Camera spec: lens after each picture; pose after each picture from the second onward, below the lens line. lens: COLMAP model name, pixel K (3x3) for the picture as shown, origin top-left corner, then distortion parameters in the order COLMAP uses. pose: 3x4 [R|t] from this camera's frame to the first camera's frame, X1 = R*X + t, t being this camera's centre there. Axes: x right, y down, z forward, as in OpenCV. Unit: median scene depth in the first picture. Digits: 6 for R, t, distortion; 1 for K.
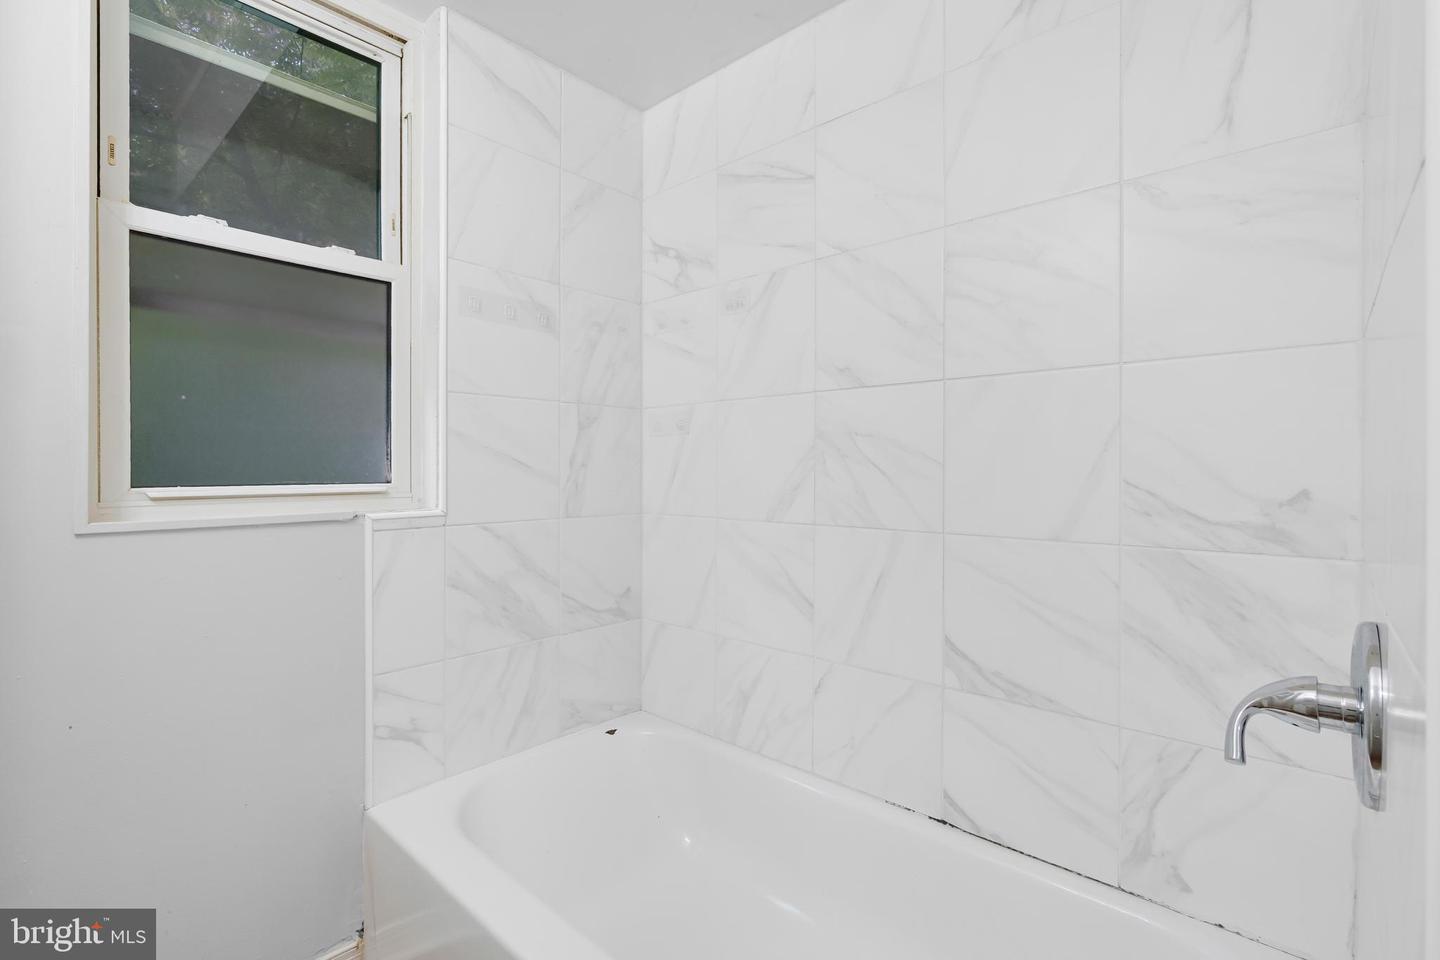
lens RADIAL K [[656.8, 0, 720.7], [0, 656.8, 478.3], [0, 0, 1]] dist [-0.007438, 0.002572]
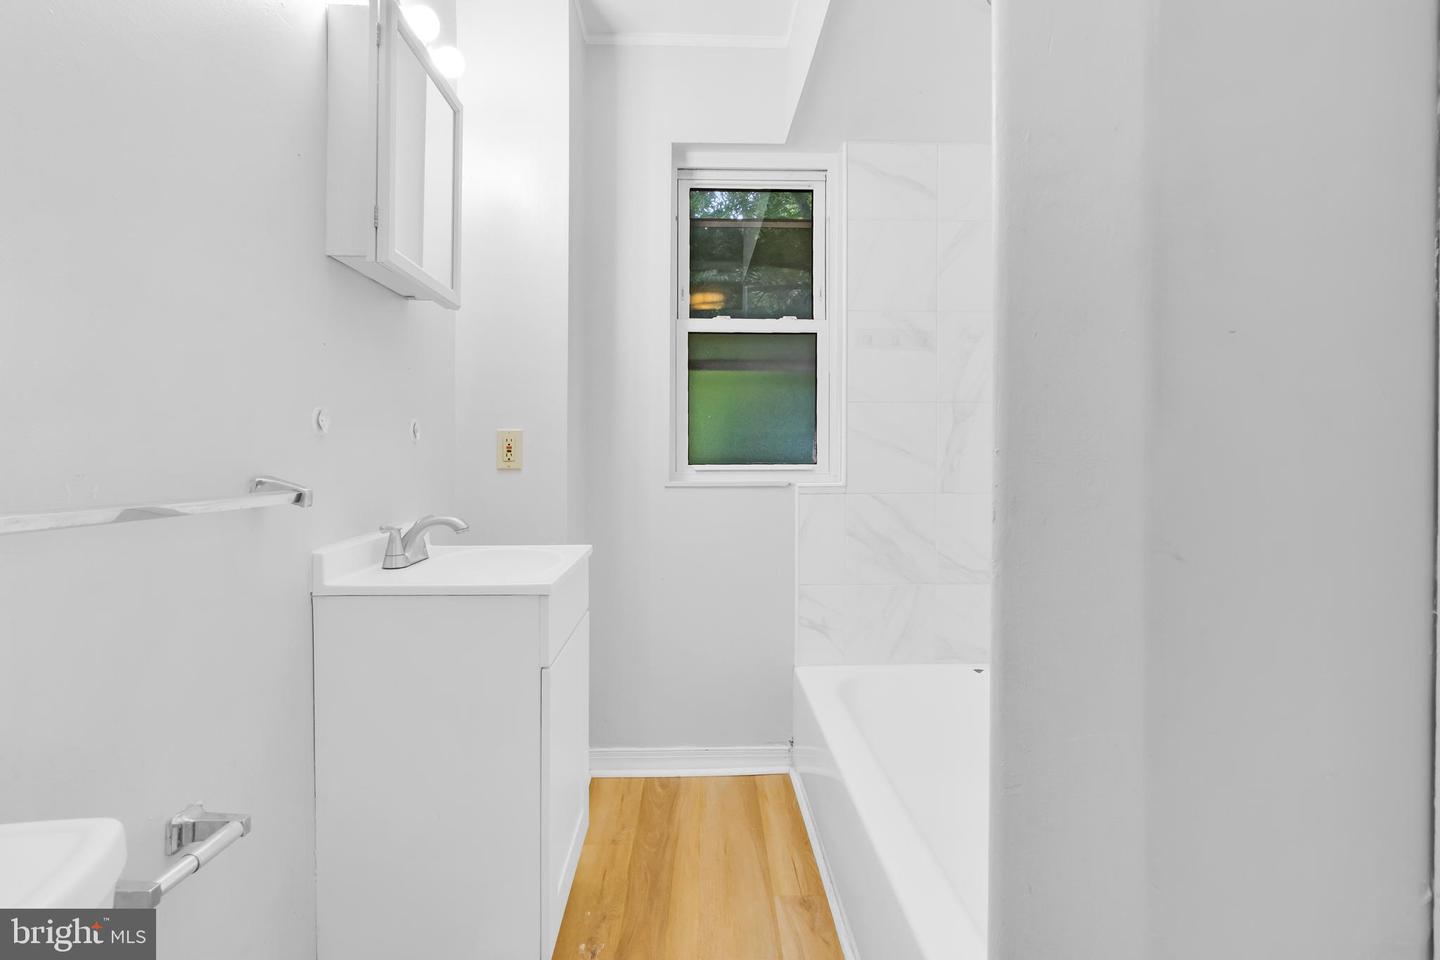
lens RADIAL K [[656.8, 0, 718.5], [0, 656.8, 476.5], [0, 0, 1]] dist [-0.007438, 0.002572]
pose [[0.689657, 0.022289, -0.723793, 0.454607], [-0.008998, 0.999713, 0.022213, 0.004225], [0.724080, -0.008807, 0.689660, -0.224268]]
